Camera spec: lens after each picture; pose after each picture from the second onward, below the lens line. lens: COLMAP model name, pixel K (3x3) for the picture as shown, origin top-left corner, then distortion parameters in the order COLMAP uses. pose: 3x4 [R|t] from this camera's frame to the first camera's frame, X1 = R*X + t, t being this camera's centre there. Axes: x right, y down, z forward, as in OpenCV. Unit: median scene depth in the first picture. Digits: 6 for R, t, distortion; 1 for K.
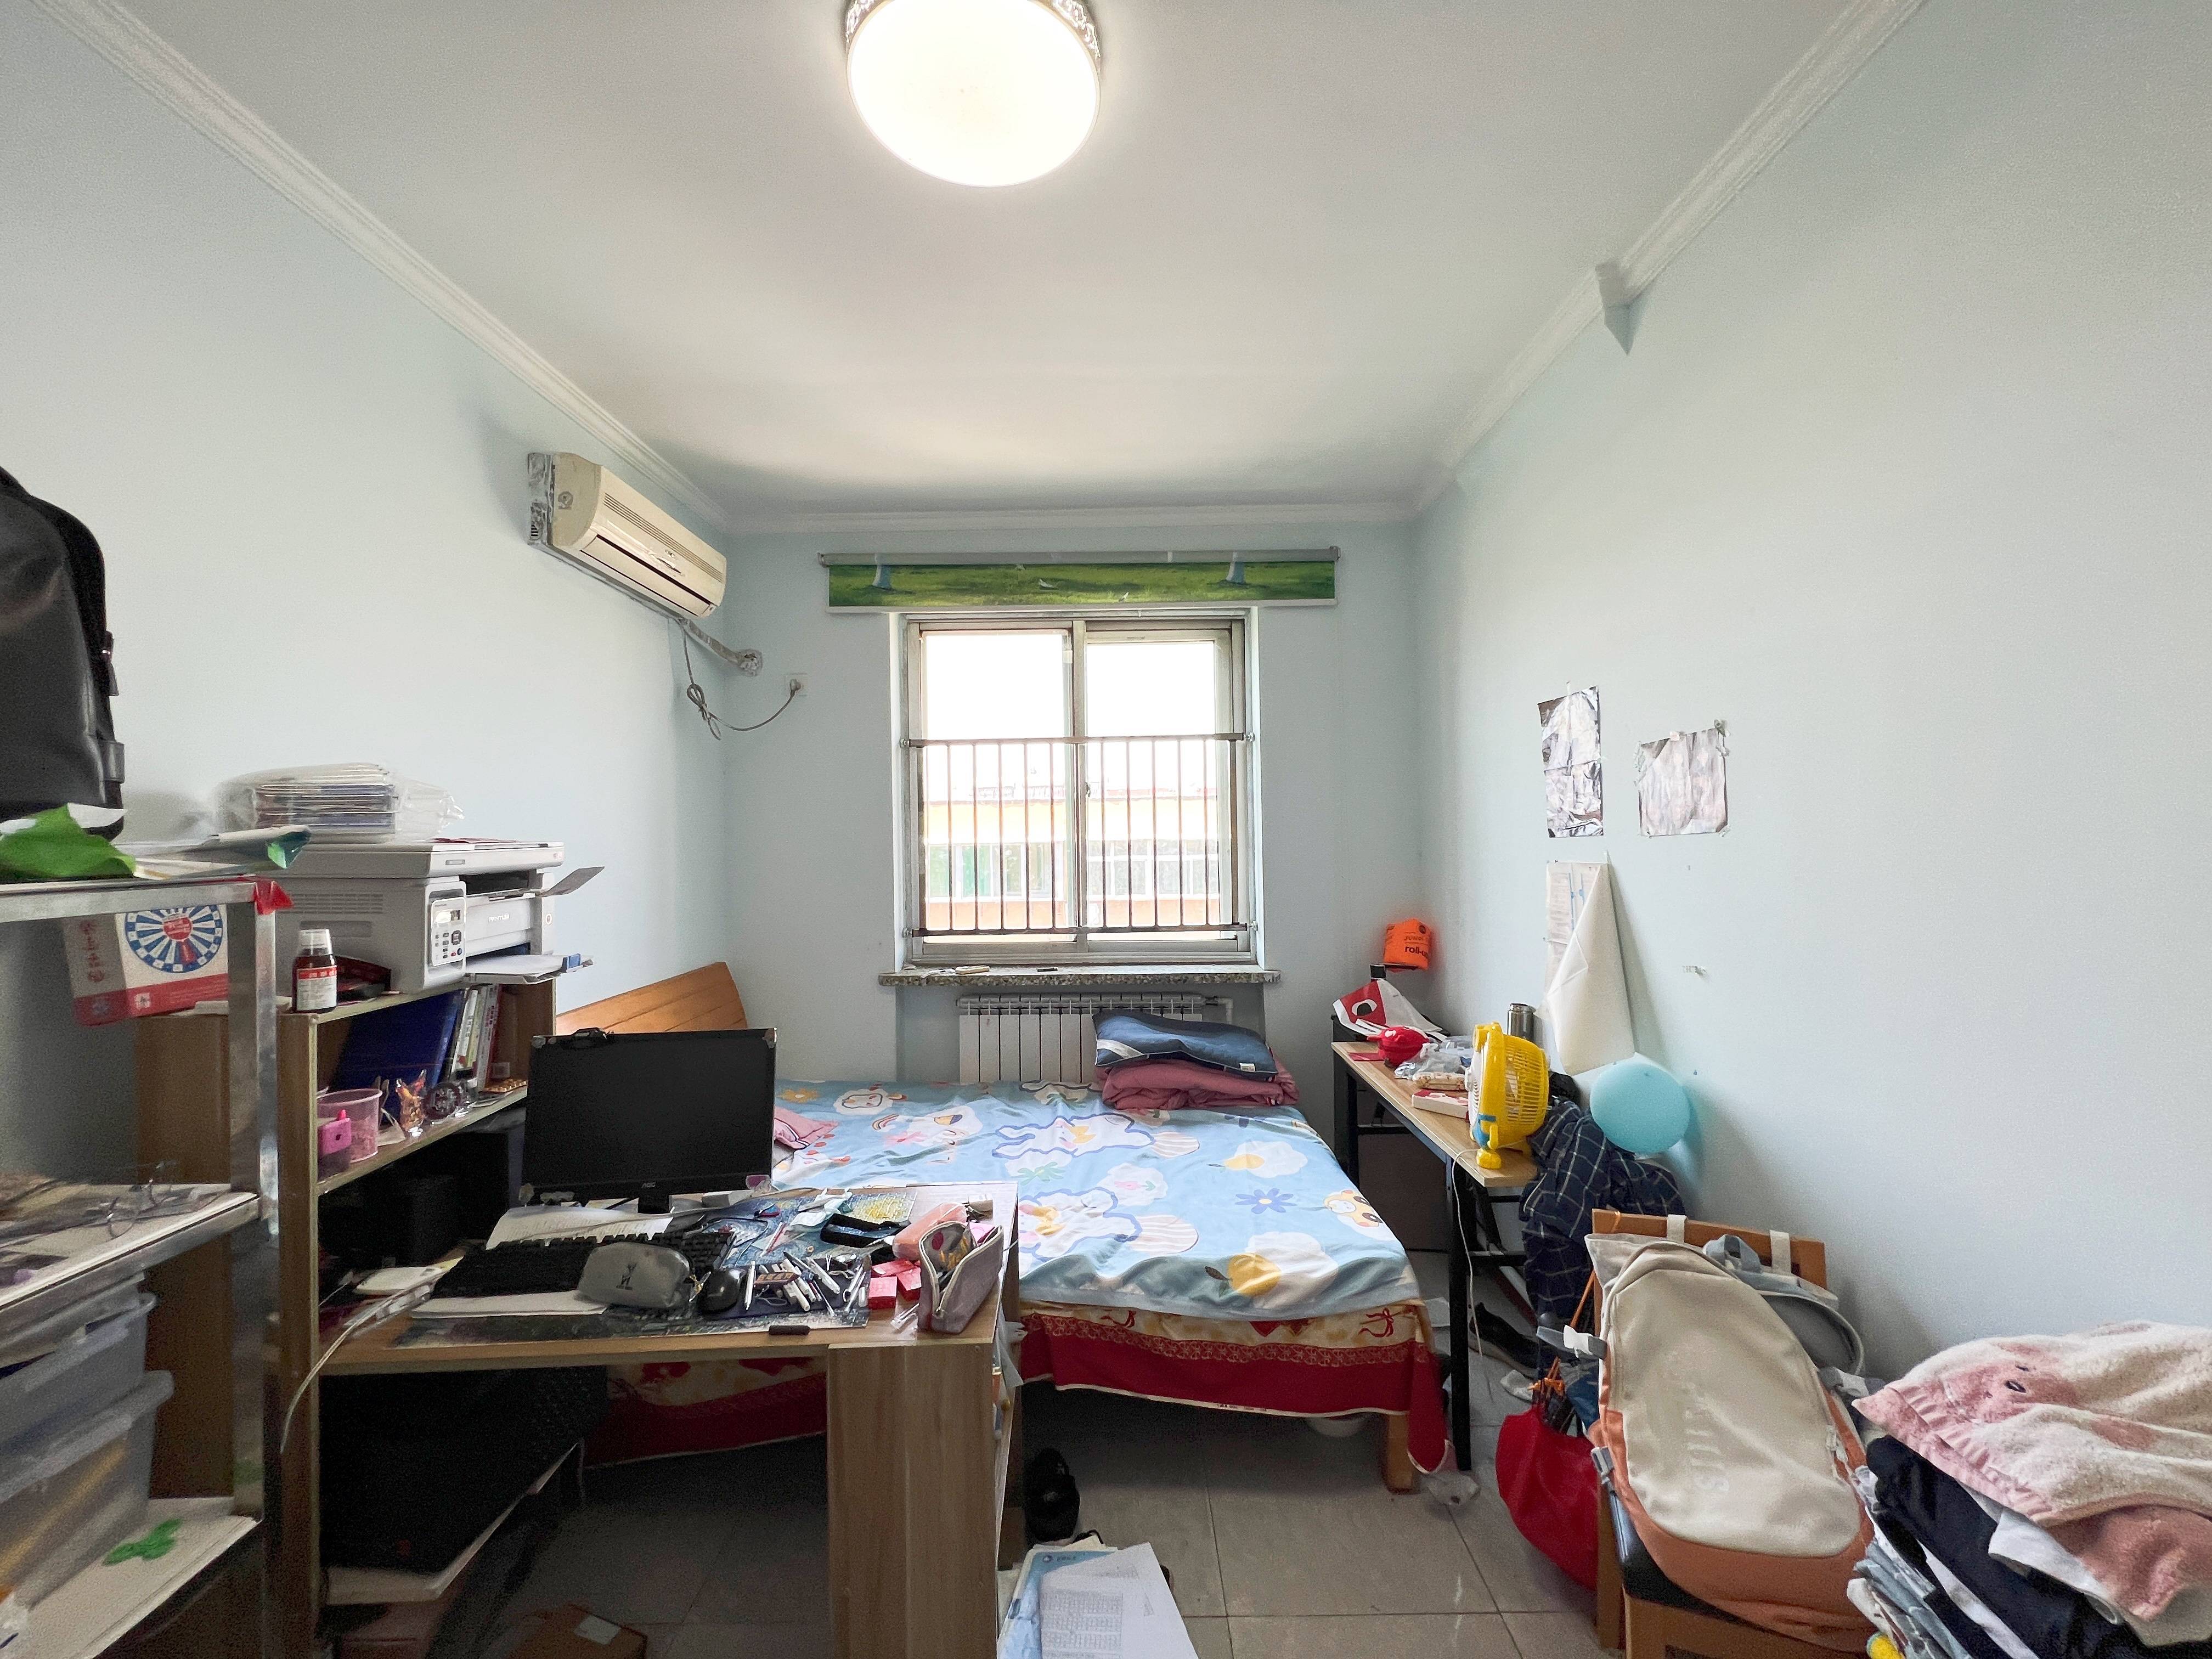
lens RADIAL K [[887.6, 0, 1101.0], [0, 887.6, 826.2], [0, 0, 1]] dist [0.001293, 0.000441]
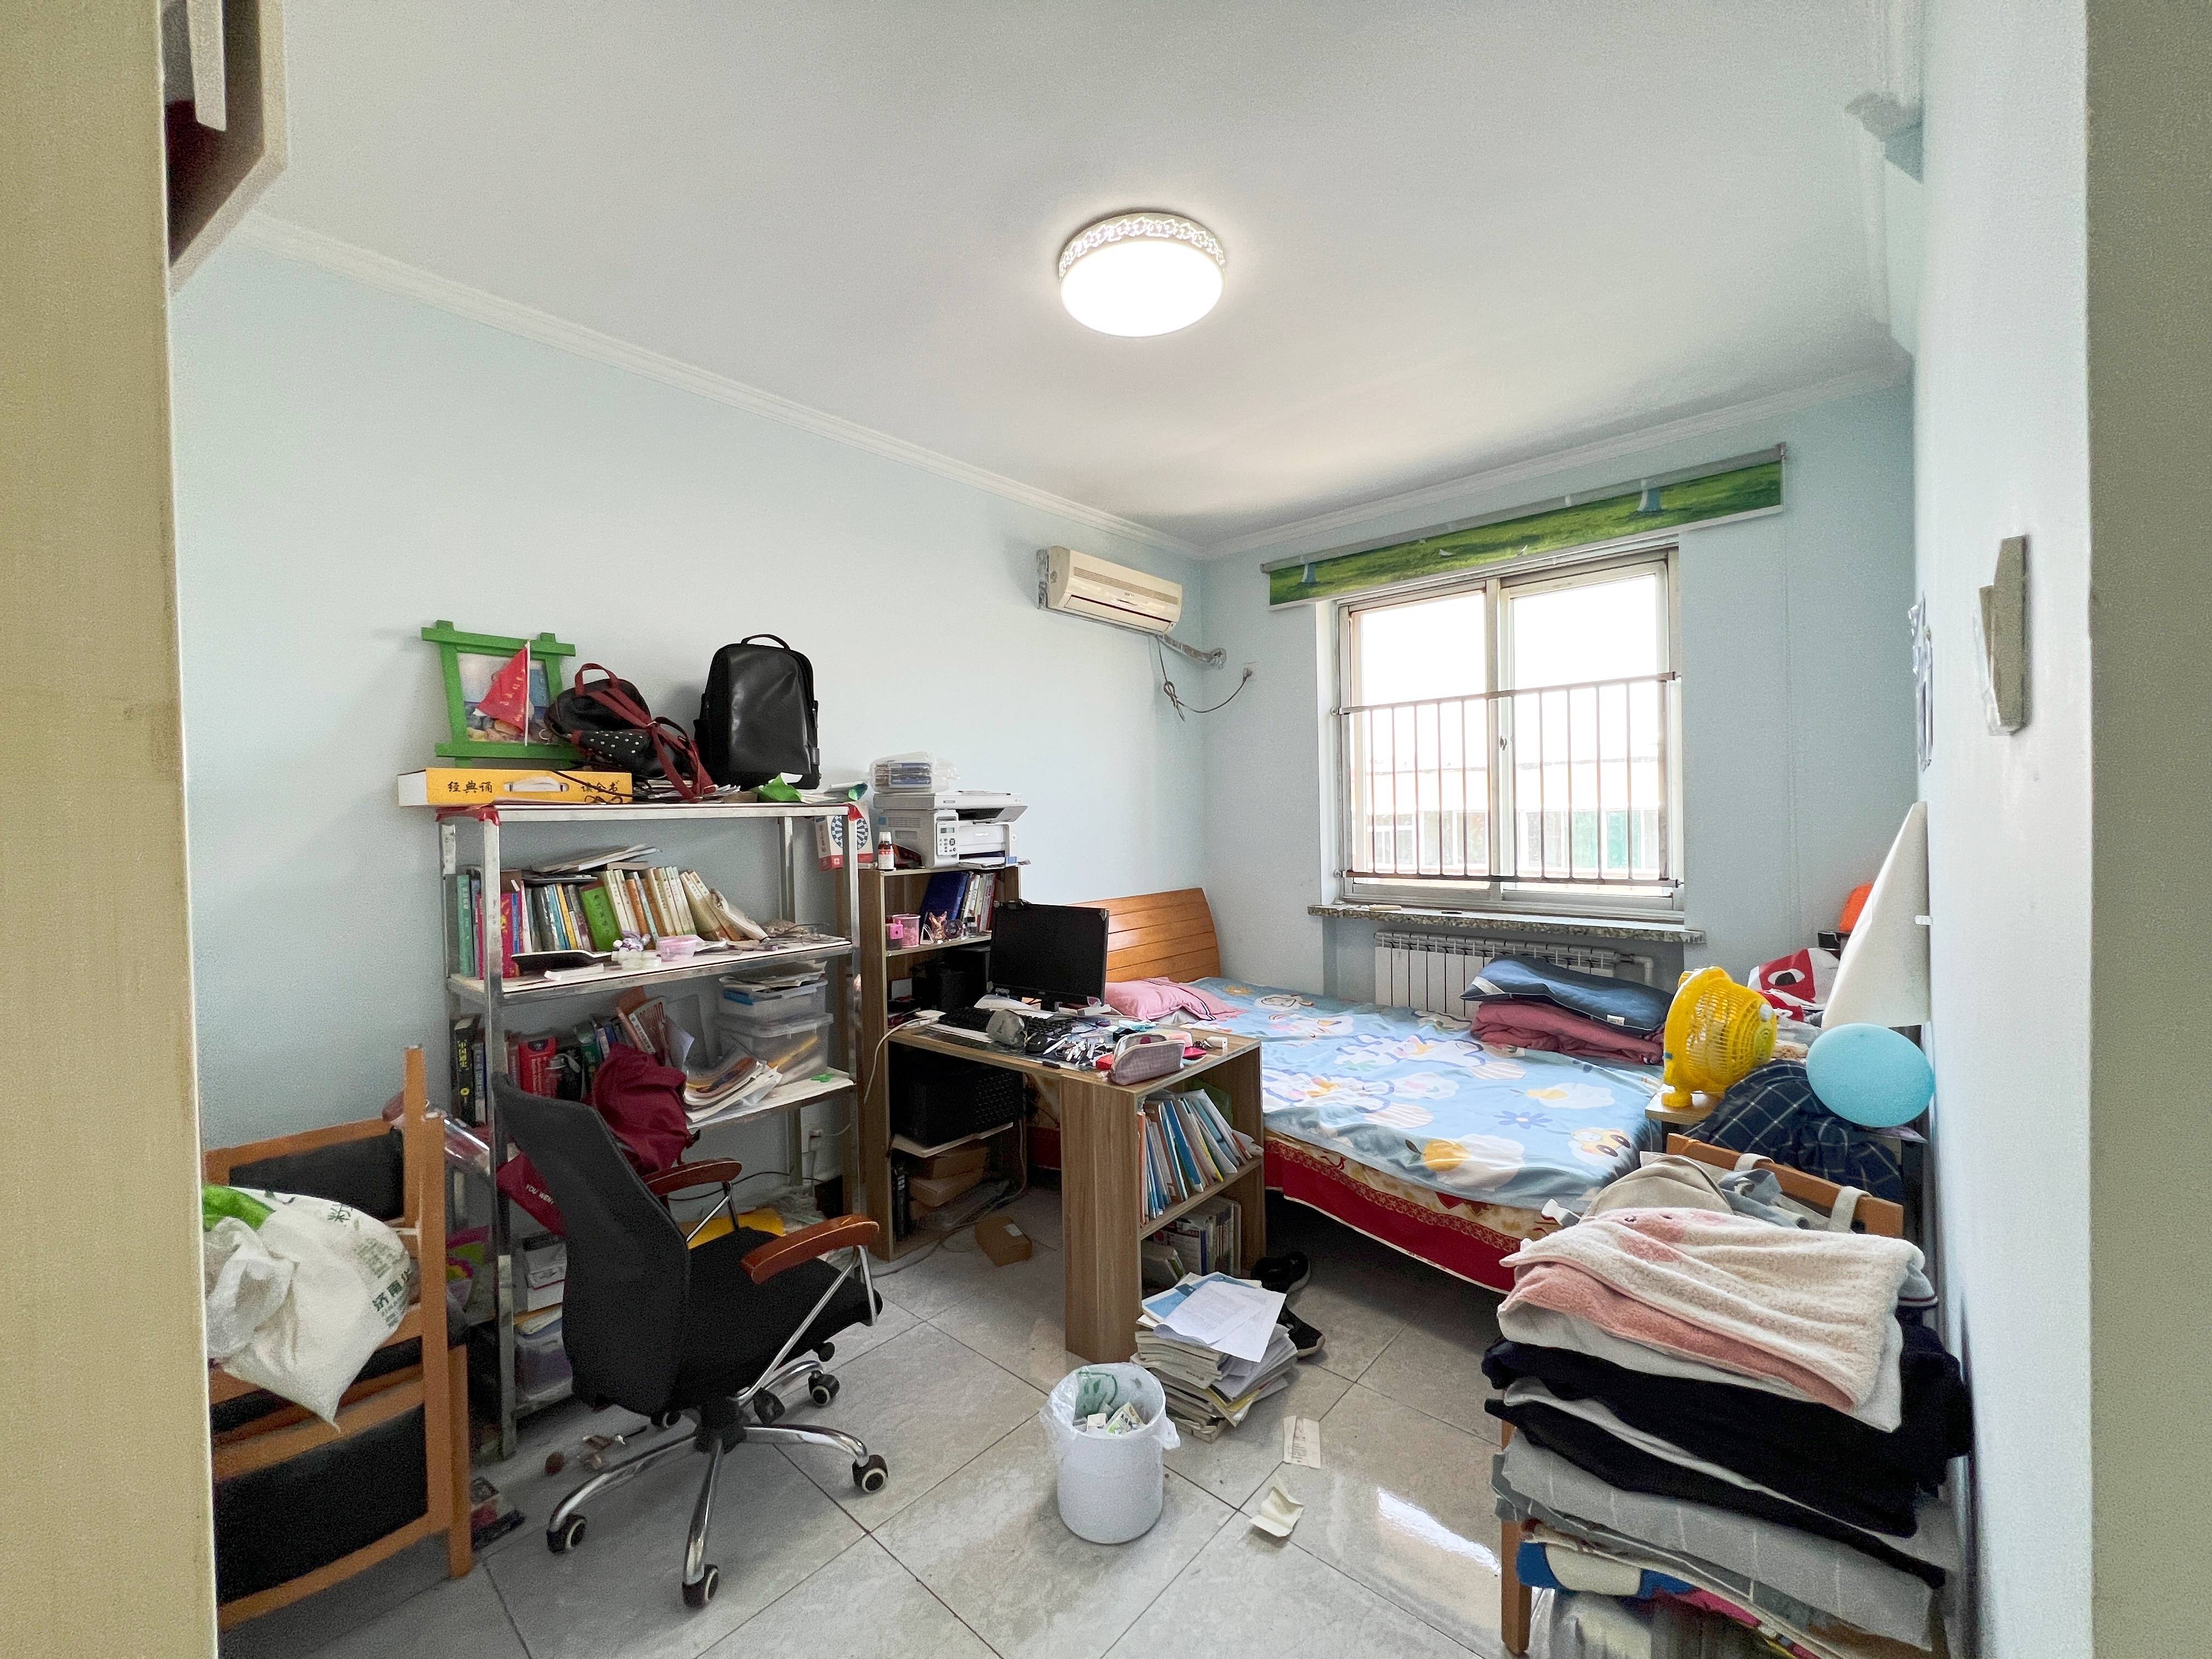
lens RADIAL K [[887.6, 0, 1099.0], [0, 887.6, 827.2], [0, 0, 1]] dist [0.001293, 0.000441]
pose [[0.745289, 0.010122, -0.666665, 0.398965], [0.015361, 0.999359, 0.032346, 0.019671], [0.666565, -0.034348, 0.744655, -0.101699]]
